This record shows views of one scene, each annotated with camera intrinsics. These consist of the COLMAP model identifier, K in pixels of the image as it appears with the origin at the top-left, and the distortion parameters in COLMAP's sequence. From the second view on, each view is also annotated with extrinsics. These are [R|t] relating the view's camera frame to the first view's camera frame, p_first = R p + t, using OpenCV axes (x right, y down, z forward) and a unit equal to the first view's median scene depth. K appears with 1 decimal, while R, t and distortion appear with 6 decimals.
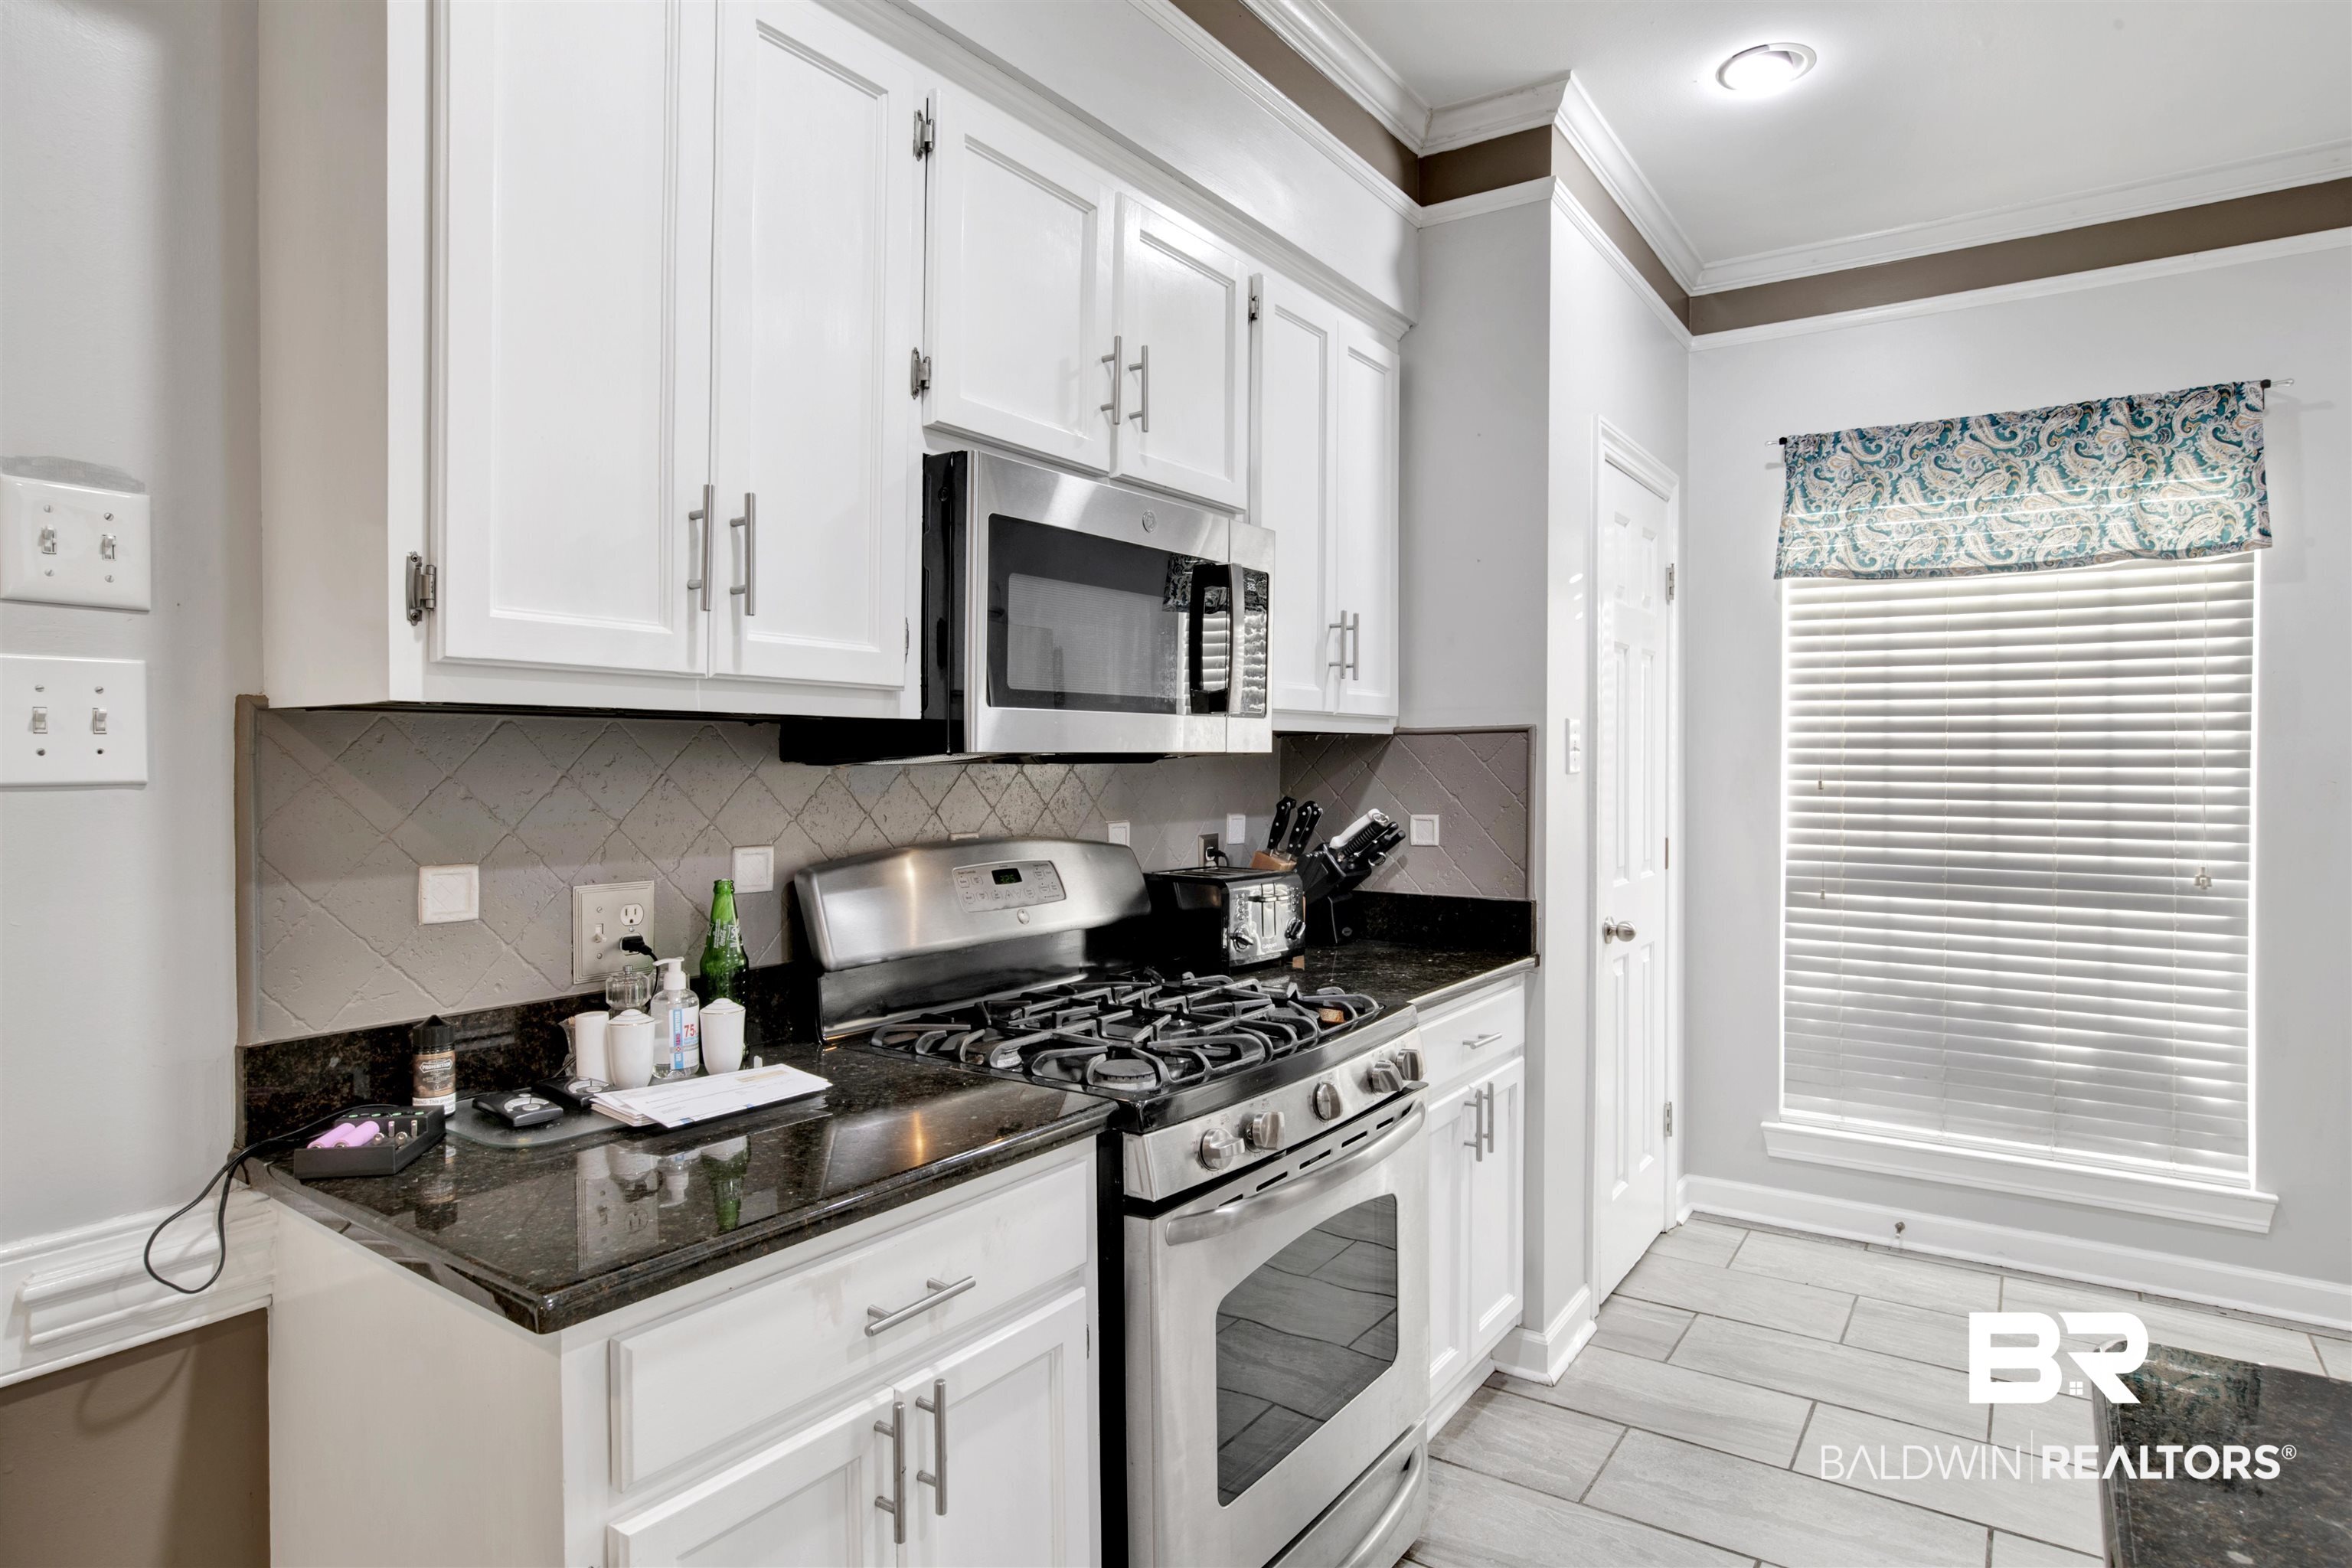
lens RADIAL K [[1275.2, 0, 1188.5], [0, 1275.2, 777.8], [0, 0, 1]] dist [-0.050298, 0.013827]
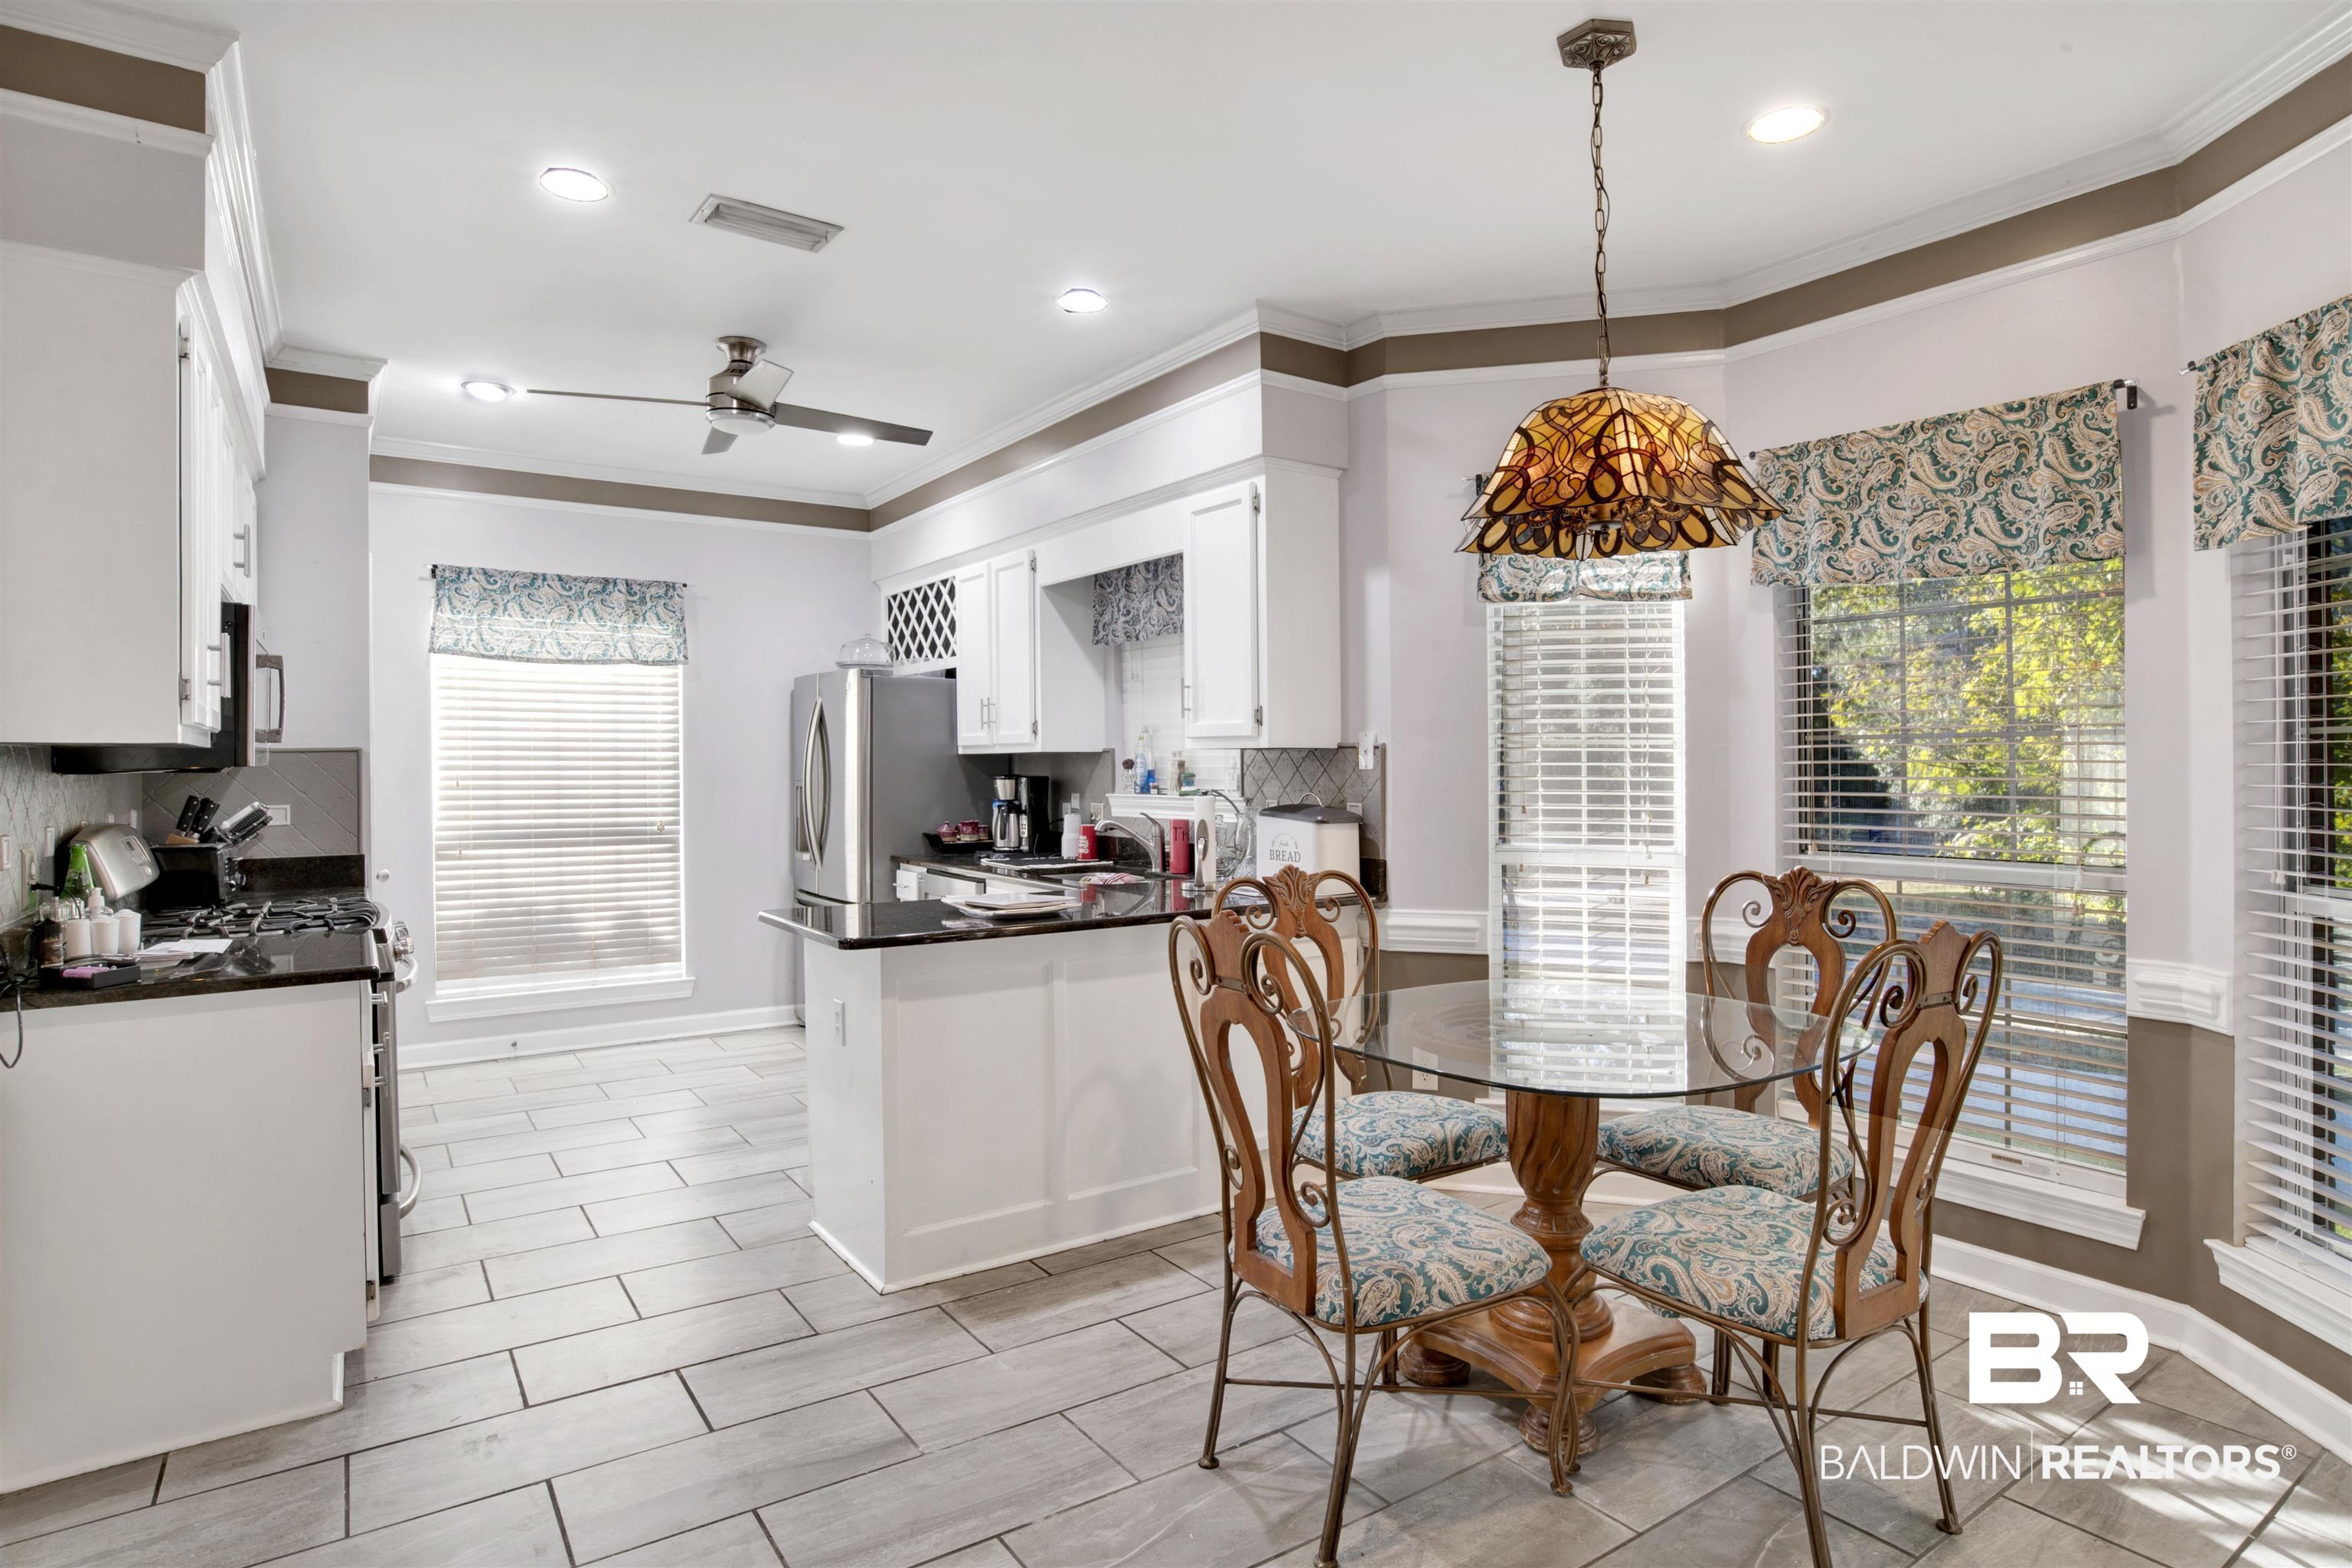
lens RADIAL K [[1280.6, 0, 1176.0], [0, 1280.6, 784.0], [0, 0, 1]] dist [-0.082200, 0.035201]
pose [[0.375858, -0.016690, 0.926527, -0.704661], [0.014501, 0.999821, 0.012128, 0.000436], [-0.926564, 0.008878, 0.376033, -0.500781]]
